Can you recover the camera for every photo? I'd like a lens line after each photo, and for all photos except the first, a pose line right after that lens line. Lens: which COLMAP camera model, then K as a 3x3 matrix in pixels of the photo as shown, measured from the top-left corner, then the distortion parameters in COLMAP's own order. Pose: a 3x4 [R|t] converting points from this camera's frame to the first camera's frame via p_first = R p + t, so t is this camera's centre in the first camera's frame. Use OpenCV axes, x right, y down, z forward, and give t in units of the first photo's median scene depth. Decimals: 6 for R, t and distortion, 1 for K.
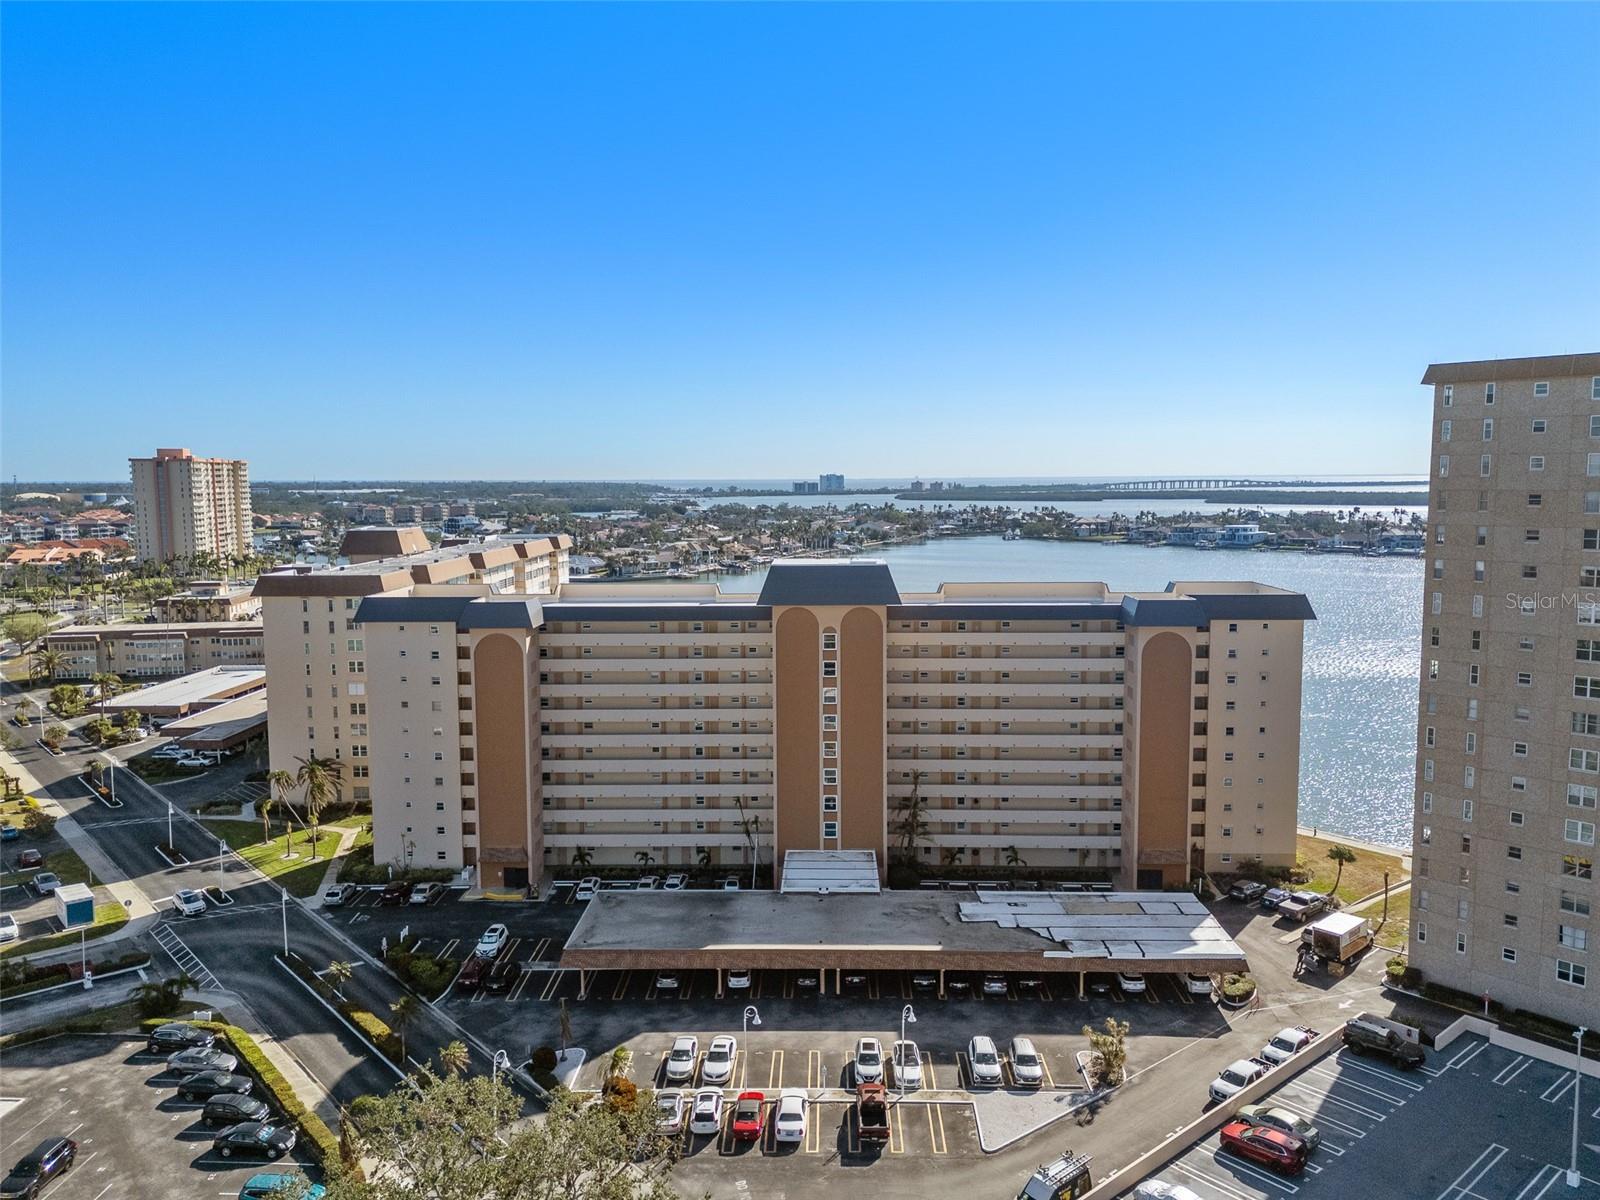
lens RADIAL K [[1172.2, 0, 800.0], [0, 1172.2, 600.0], [0, 0, 1]] dist [0.074546, -0.078758]
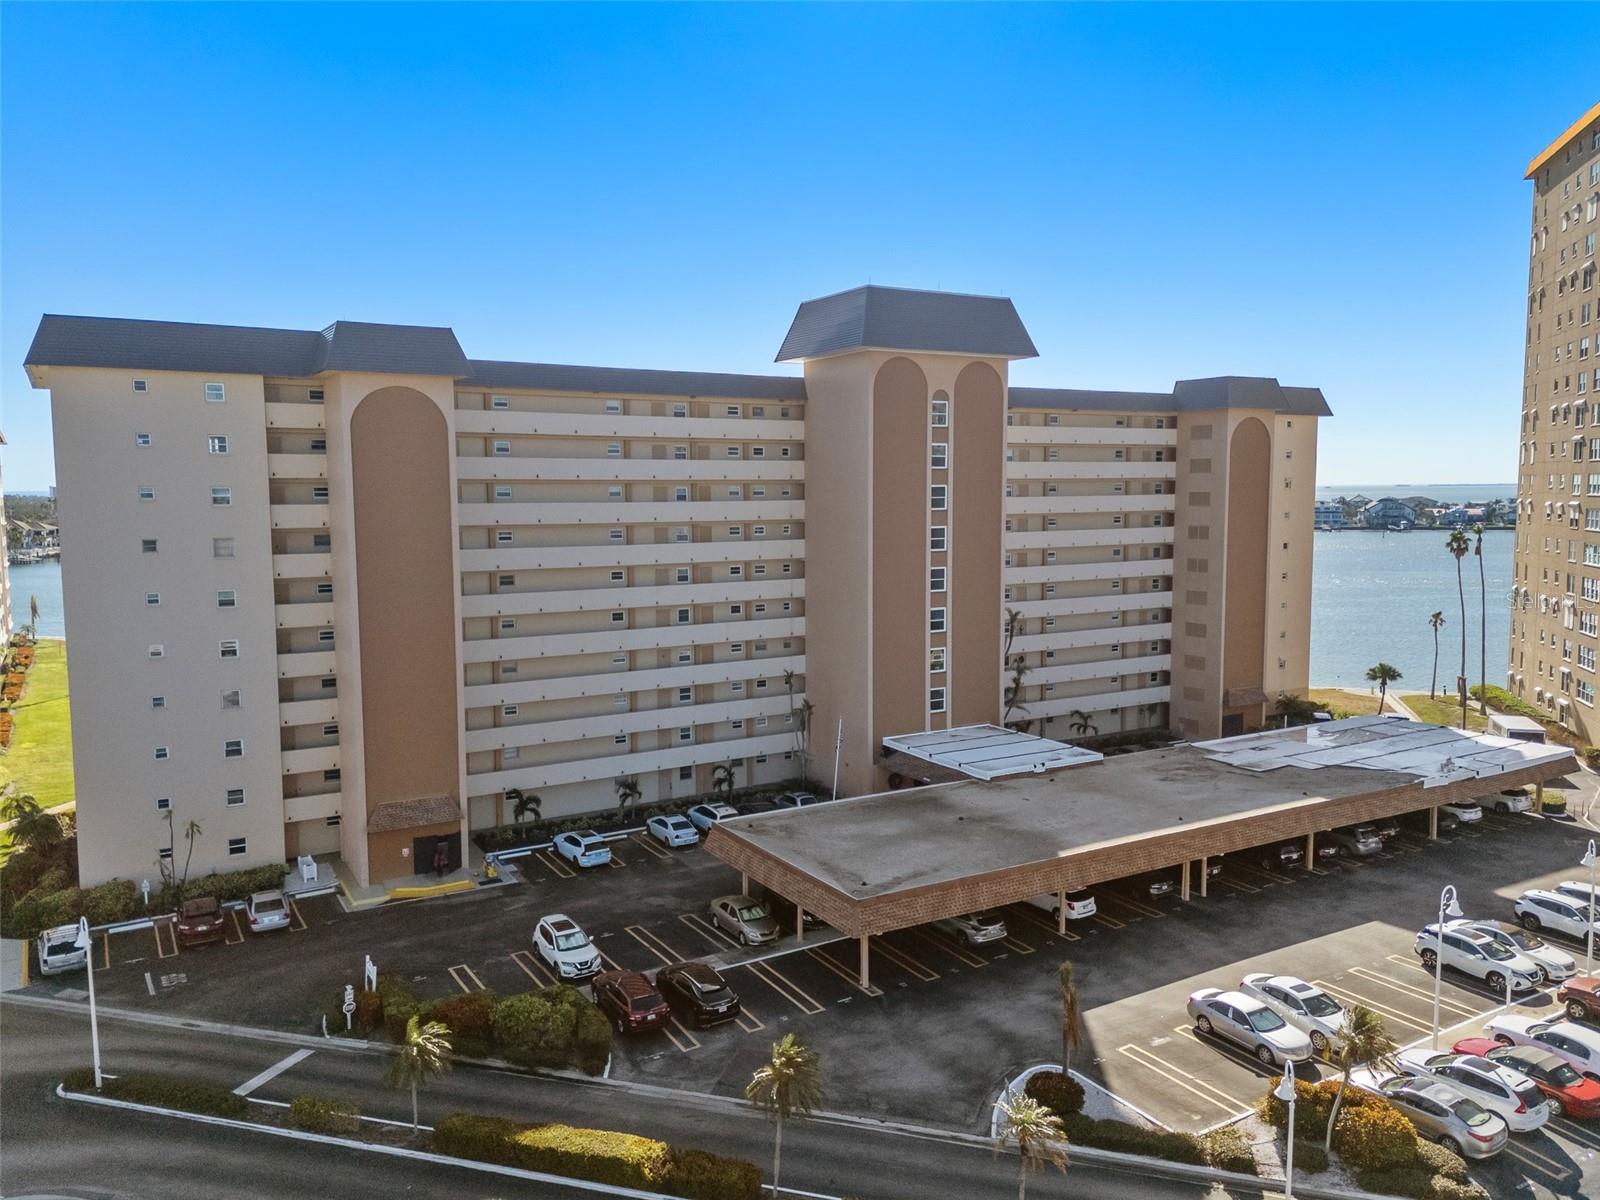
lens RADIAL K [[1219.0, 0, 800.0], [0, 1219.0, 600.0], [0, 0, 1]] dist [0.031227, 0.000078]
pose [[0.851793, -0.056551, 0.520818, -0.380669], [0.059855, 0.998152, 0.010489, 0.124355], [-0.520448, 0.022239, 0.853604, 0.439108]]
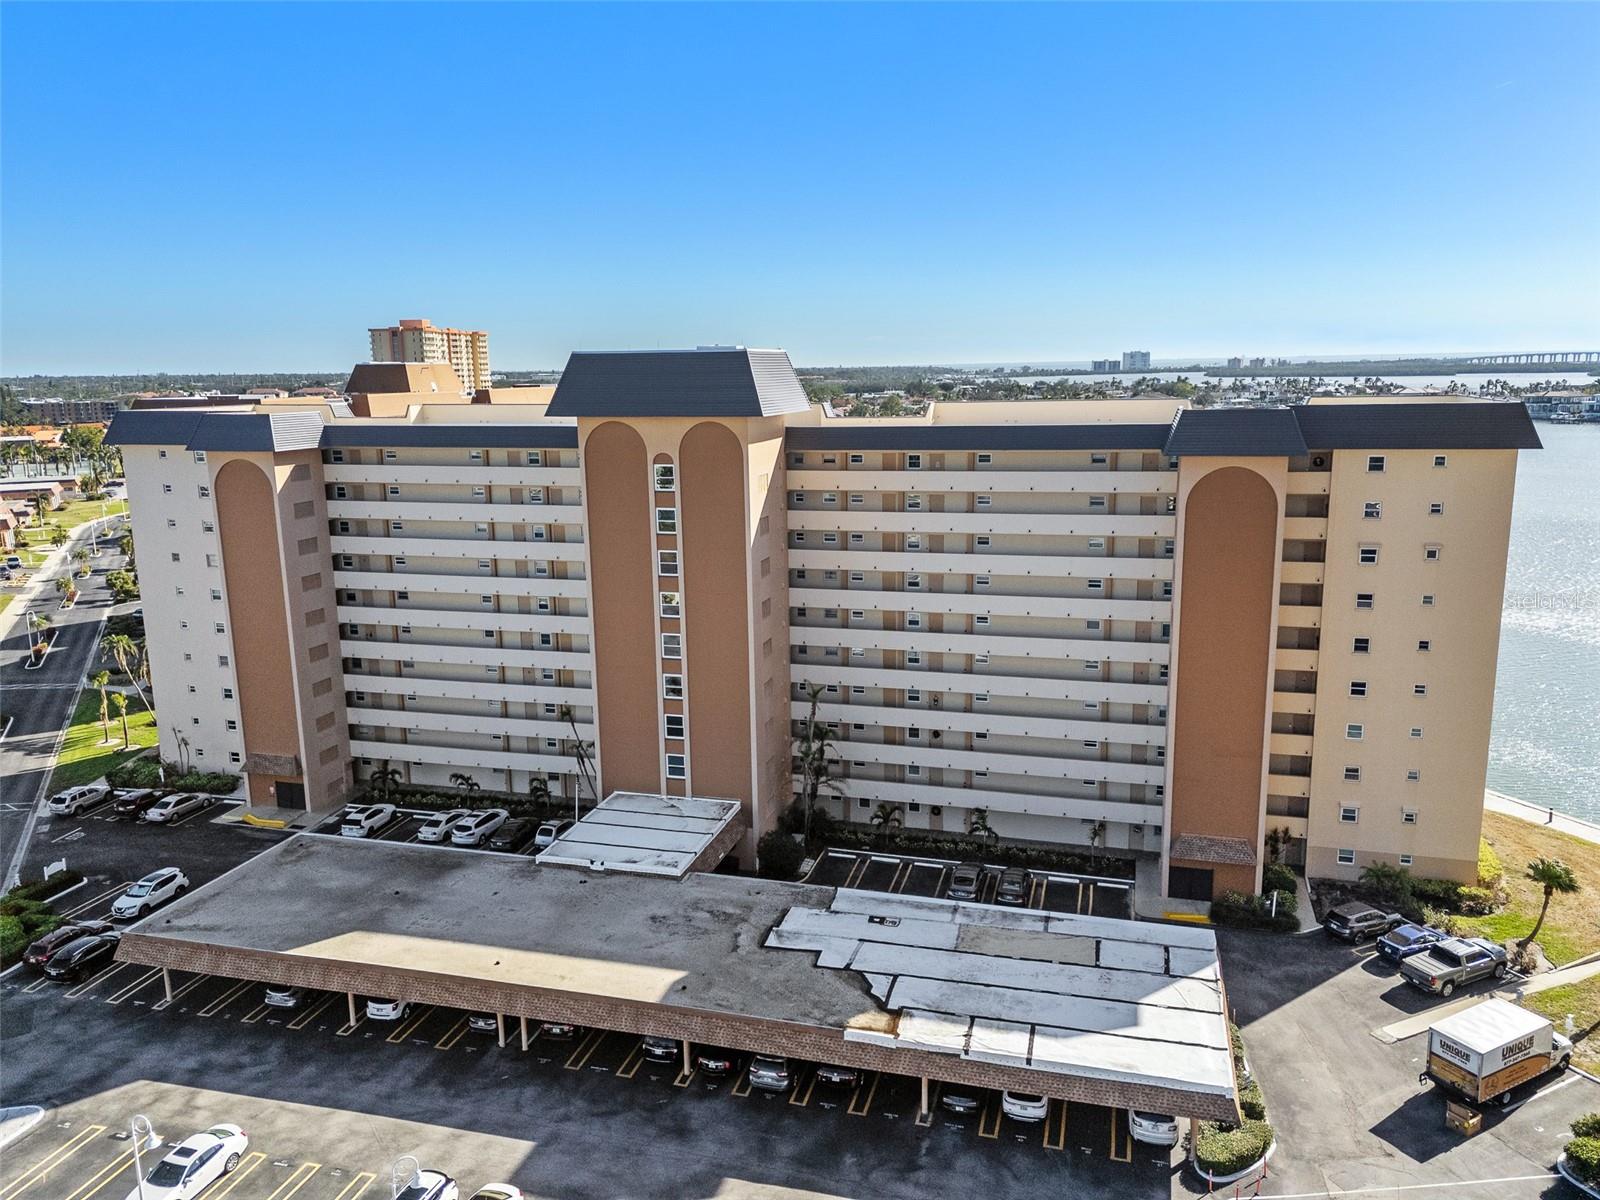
lens RADIAL K [[1172.2, 0, 800.0], [0, 1172.2, 600.0], [0, 0, 1]] dist [0.074546, -0.078758]
pose [[0.967982, 0.038710, -0.248018, 0.243370], [-0.014850, 0.995138, 0.097360, 0.036869], [0.250581, -0.090559, 0.963851, 0.378874]]
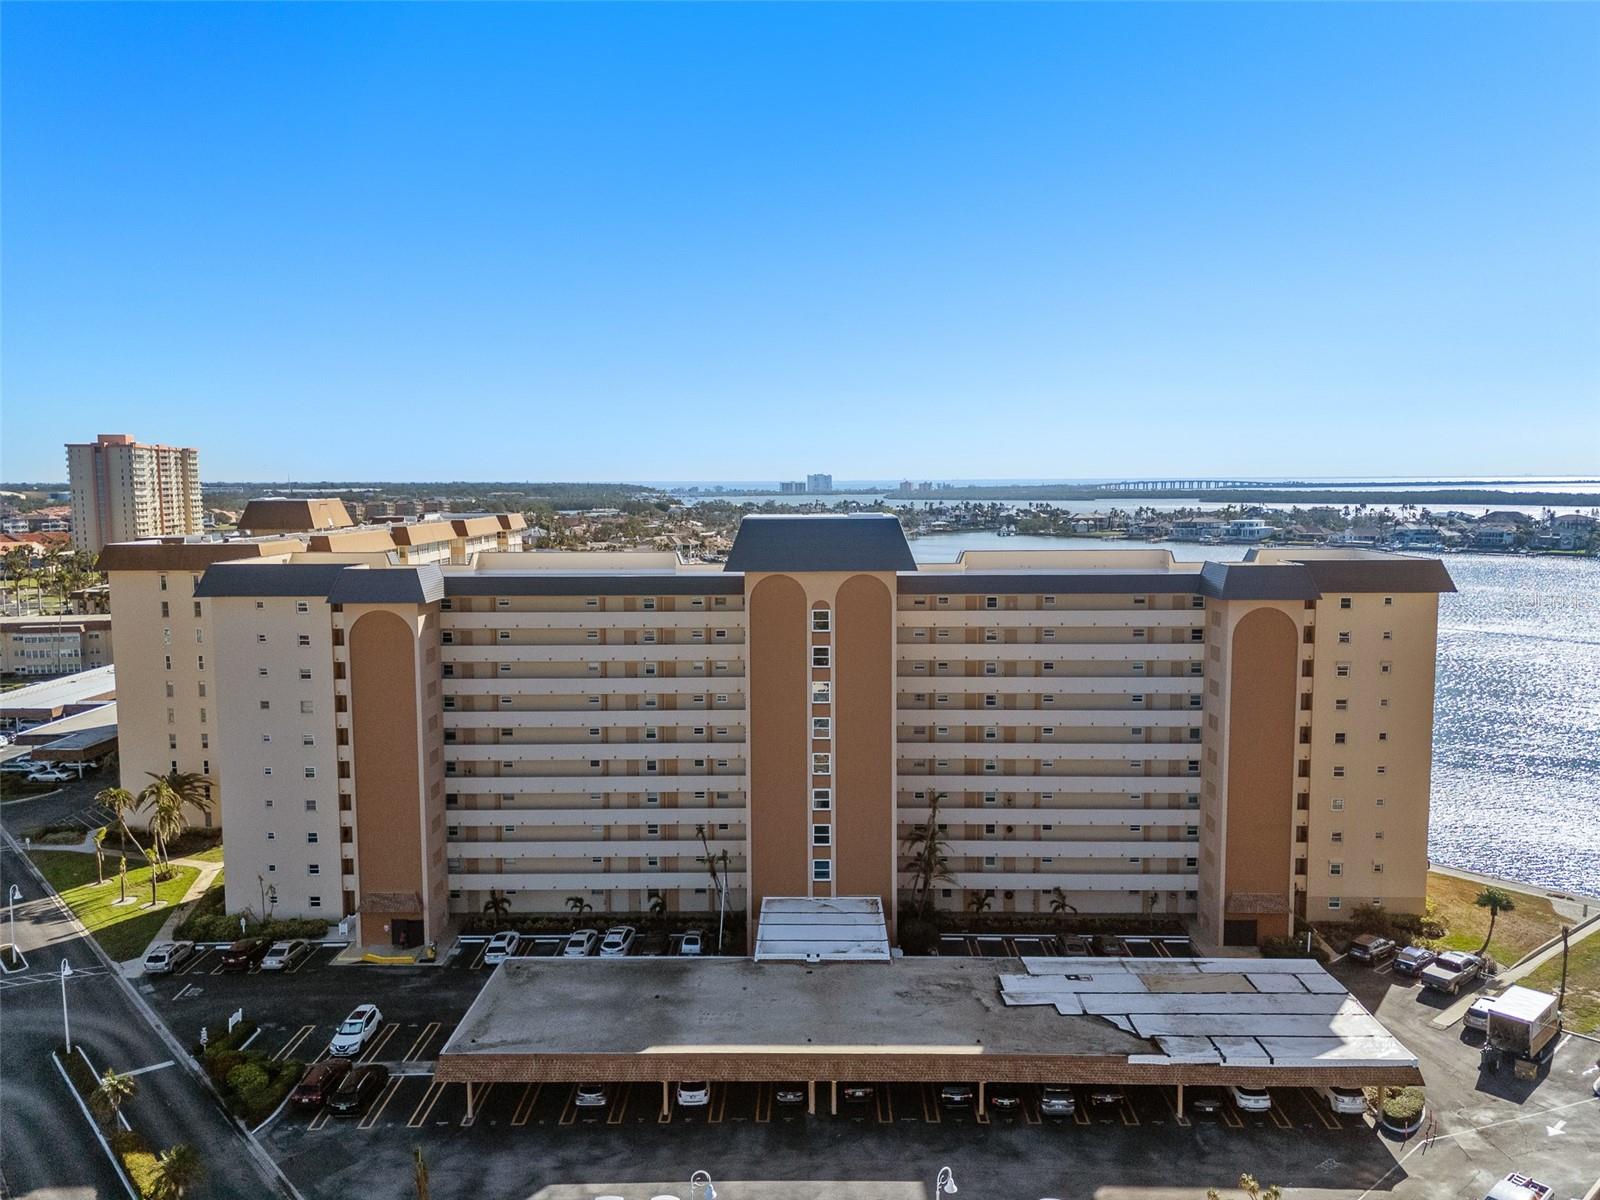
lens RADIAL K [[1182.8, 0, 800.0], [0, 1182.8, 600.0], [0, 0, 1]] dist [0.062150, -0.047510]
pose [[0.999941, -0.000182, 0.010825, 0.003471], [0.000208, 0.999997, -0.002395, 0.023006], [-0.010824, 0.002398, 0.999939, 0.228622]]
